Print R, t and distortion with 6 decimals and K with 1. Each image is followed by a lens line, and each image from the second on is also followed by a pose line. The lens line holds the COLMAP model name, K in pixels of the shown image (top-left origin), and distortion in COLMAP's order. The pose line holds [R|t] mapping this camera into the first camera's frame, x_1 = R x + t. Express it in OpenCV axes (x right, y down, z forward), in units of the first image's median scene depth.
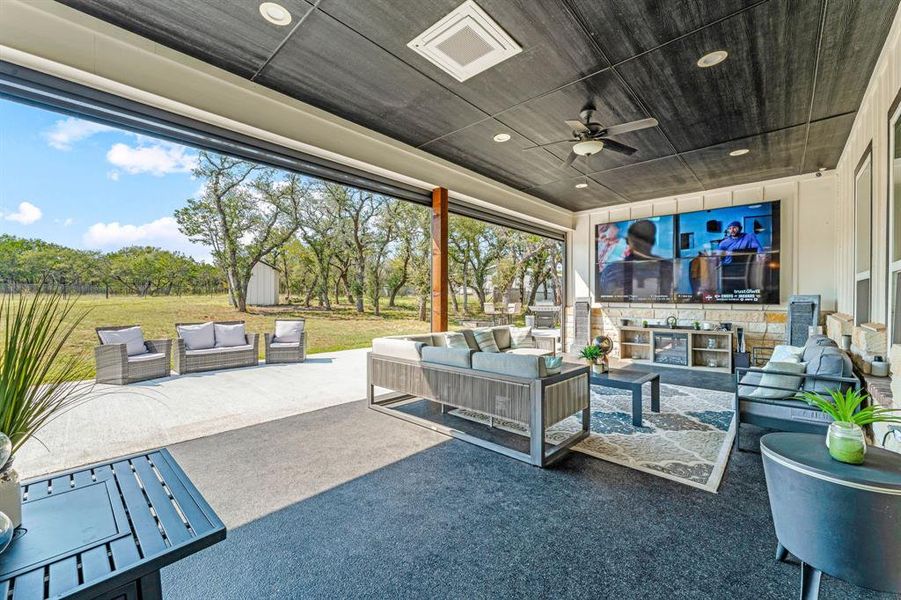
lens RADIAL K [[364.2, 0, 452.5], [0, 364.2, 300.4], [0, 0, 1]] dist [0.002998, -0.000379]
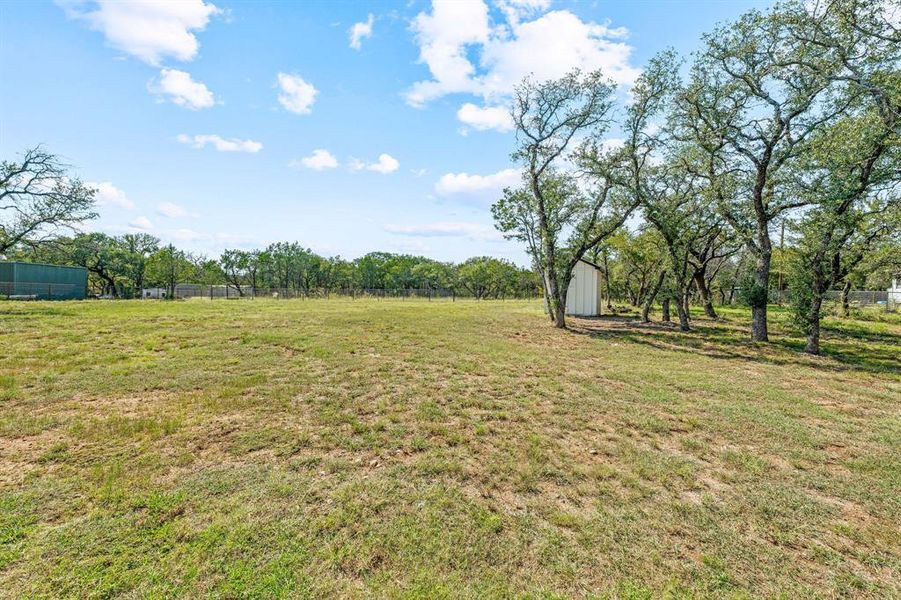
lens RADIAL K [[364.2, 0, 452.3], [0, 364.2, 293.4], [0, 0, 1]] dist [0.002998, -0.000379]
pose [[0.698584, 0.003219, -0.715521, -0.181881], [-0.023319, 0.999561, -0.018271, -0.016340], [0.715148, 0.029449, 0.698353, 0.294379]]
